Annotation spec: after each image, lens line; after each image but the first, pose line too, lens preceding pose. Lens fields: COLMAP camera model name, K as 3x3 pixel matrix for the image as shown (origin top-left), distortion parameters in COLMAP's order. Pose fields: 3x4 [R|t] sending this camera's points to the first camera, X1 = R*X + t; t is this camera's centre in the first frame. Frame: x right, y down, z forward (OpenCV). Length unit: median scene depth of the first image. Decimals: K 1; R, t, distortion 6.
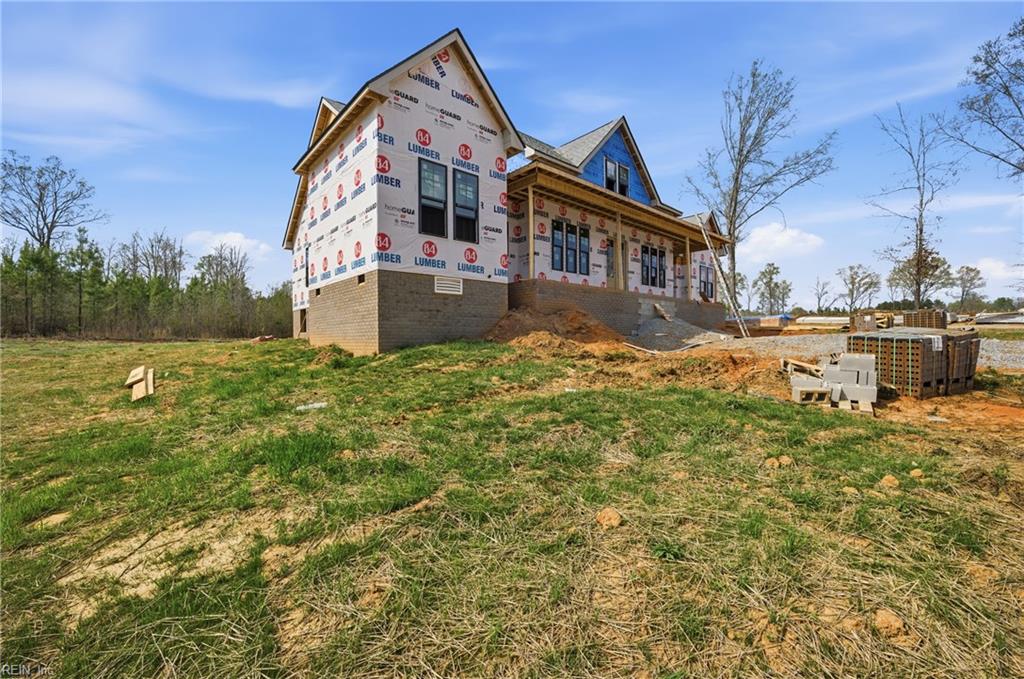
lens RADIAL K [[434.4, 0, 512.0], [0, 434.4, 339.5], [0, 0, 1]] dist [-0.000622, -0.000081]
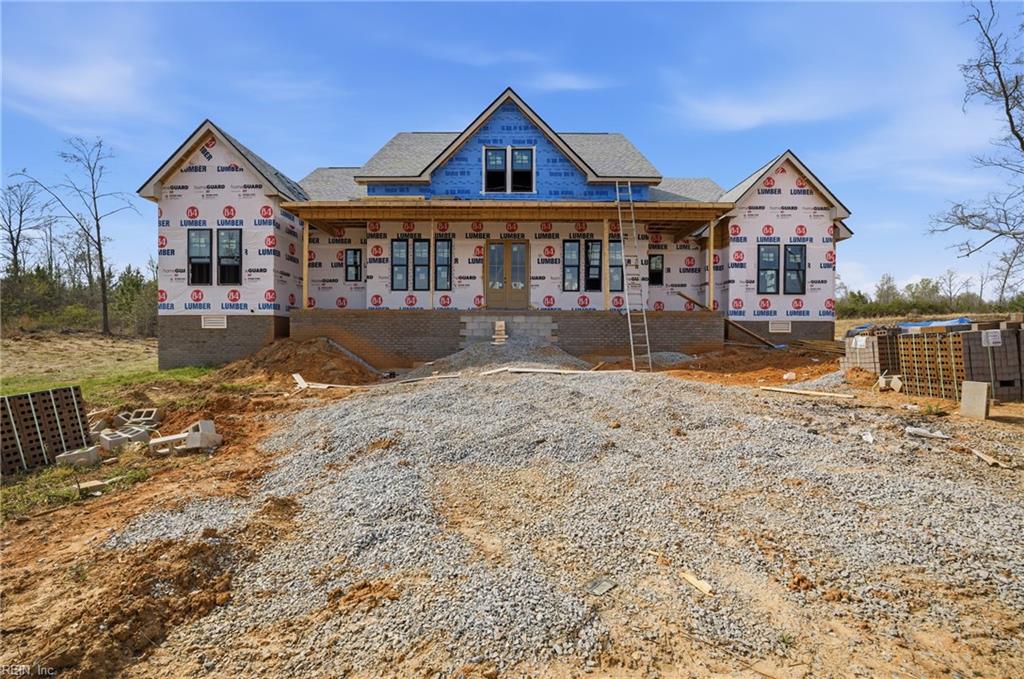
lens RADIAL K [[434.4, 0, 512.0], [0, 434.4, 339.5], [0, 0, 1]] dist [-0.000622, -0.000081]
pose [[0.714519, 0.012374, -0.699507, 1.329028], [-0.003960, 0.999899, 0.013643, -0.089993], [0.699605, -0.006978, 0.714496, 0.675373]]
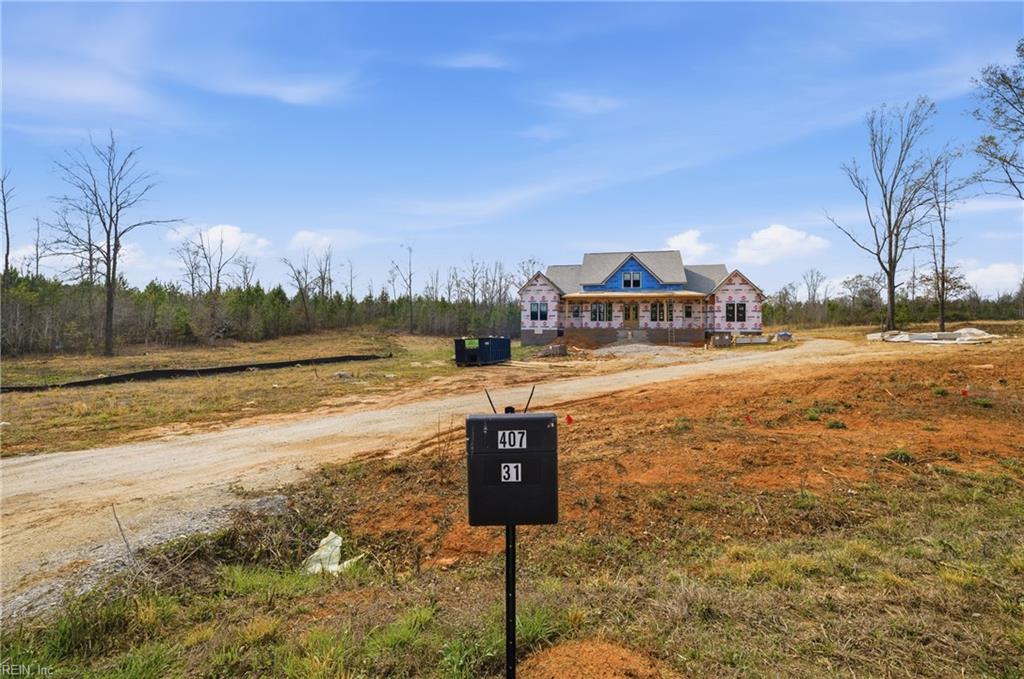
lens RADIAL K [[434.4, 0, 512.0], [0, 434.4, 339.5], [0, 0, 1]] dist [-0.000622, -0.000081]
pose [[0.538074, 0.016287, -0.842740, 3.127693], [-0.008959, 0.999867, 0.013604, -0.099070], [0.842850, 0.000230, 0.538148, -1.411981]]
